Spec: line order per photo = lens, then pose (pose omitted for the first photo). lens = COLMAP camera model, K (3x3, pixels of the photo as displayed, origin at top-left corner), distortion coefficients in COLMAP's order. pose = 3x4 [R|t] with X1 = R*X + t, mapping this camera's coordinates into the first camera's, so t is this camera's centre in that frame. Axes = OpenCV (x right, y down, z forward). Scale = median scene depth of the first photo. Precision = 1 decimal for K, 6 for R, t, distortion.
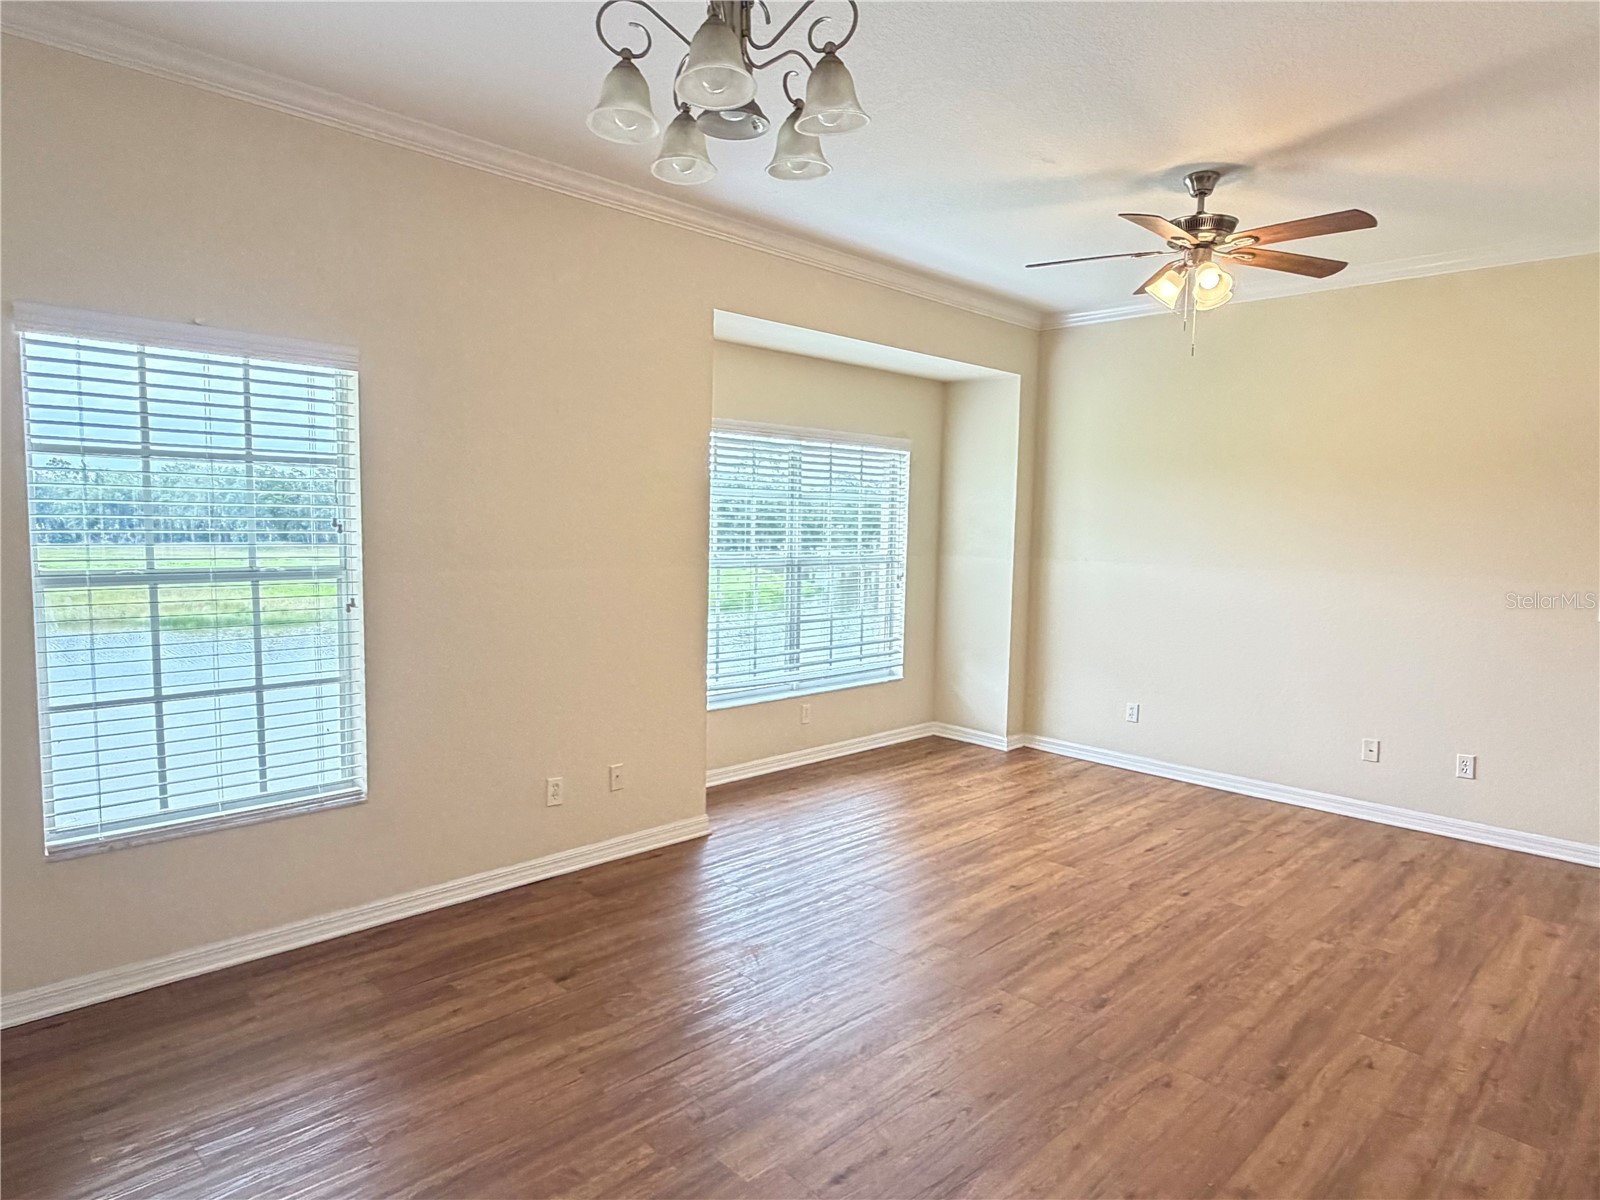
lens RADIAL K [[957.8, 0, 793.0], [0, 957.8, 604.9], [0, 0, 1]] dist [0.008441, -0.014508]
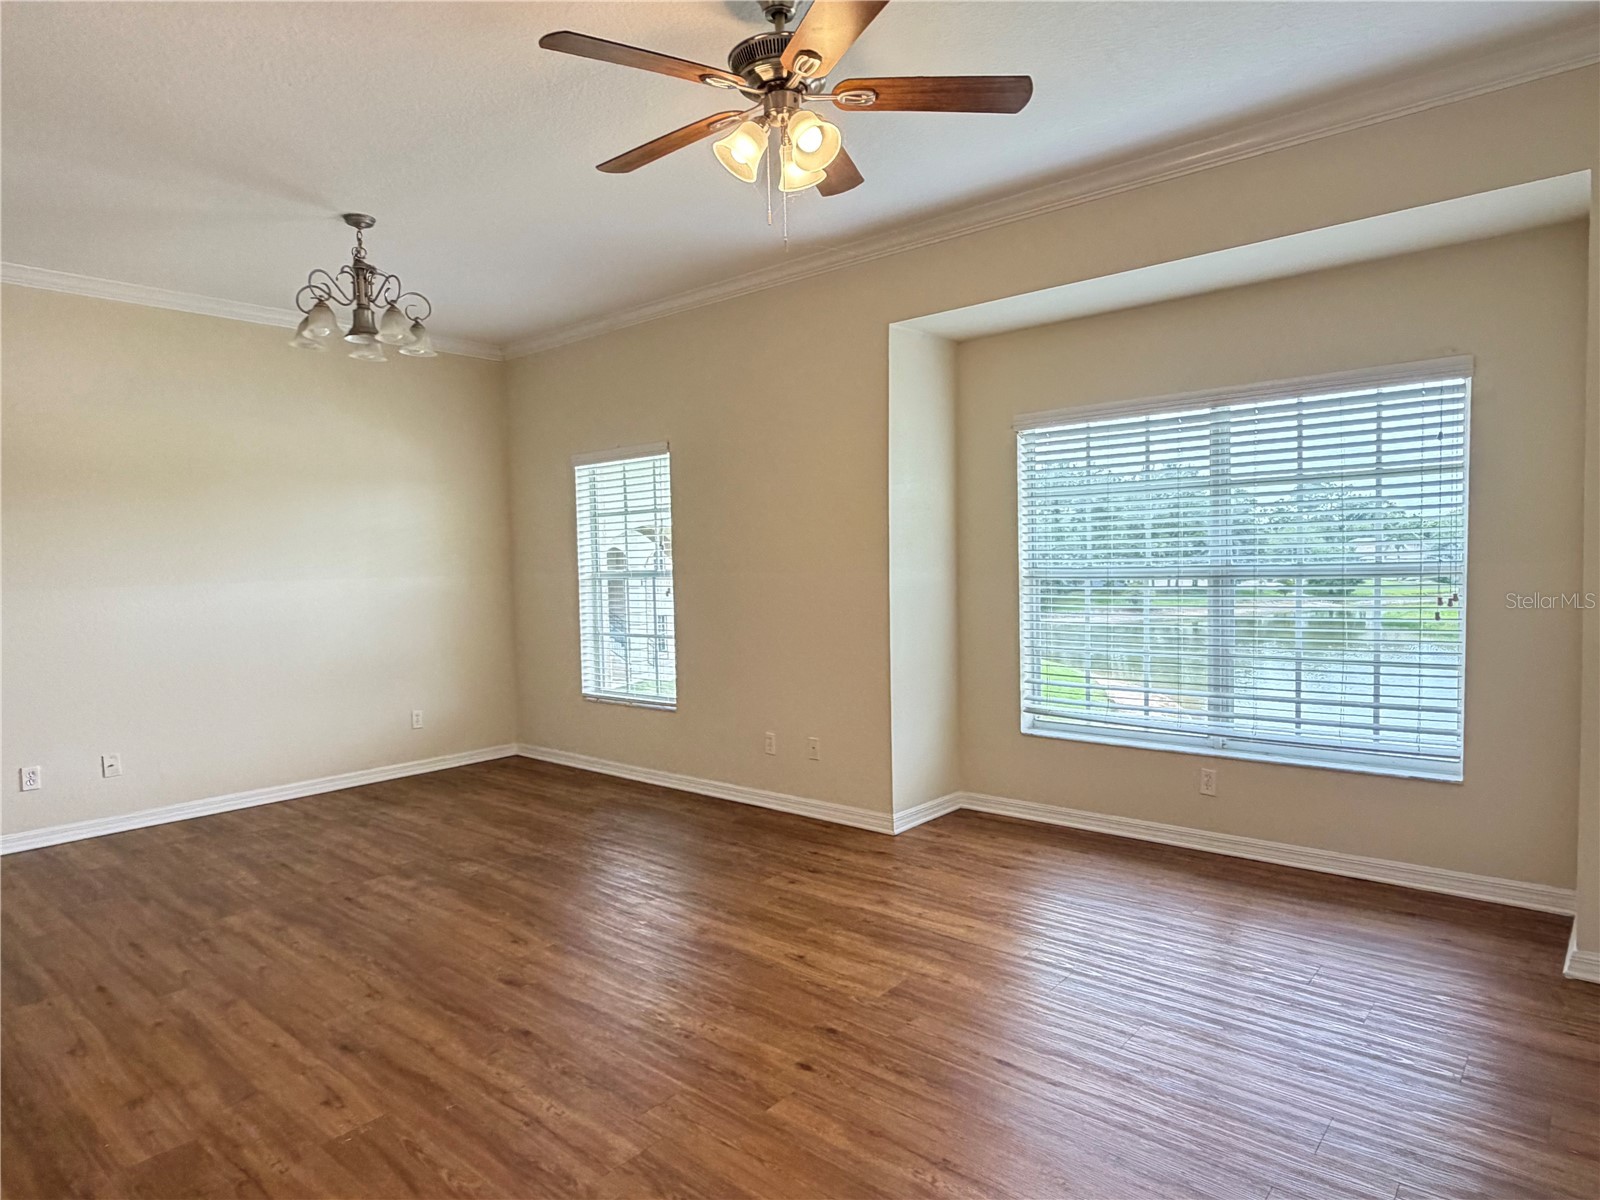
lens RADIAL K [[957.8, 0, 793.0], [0, 957.8, 604.9], [0, 0, 1]] dist [0.008441, -0.014508]
pose [[0.075862, 0.030326, -0.996657, 1.235142], [-0.061285, 0.997789, 0.025696, -0.033506], [0.995233, 0.059131, 0.077553, 1.083772]]
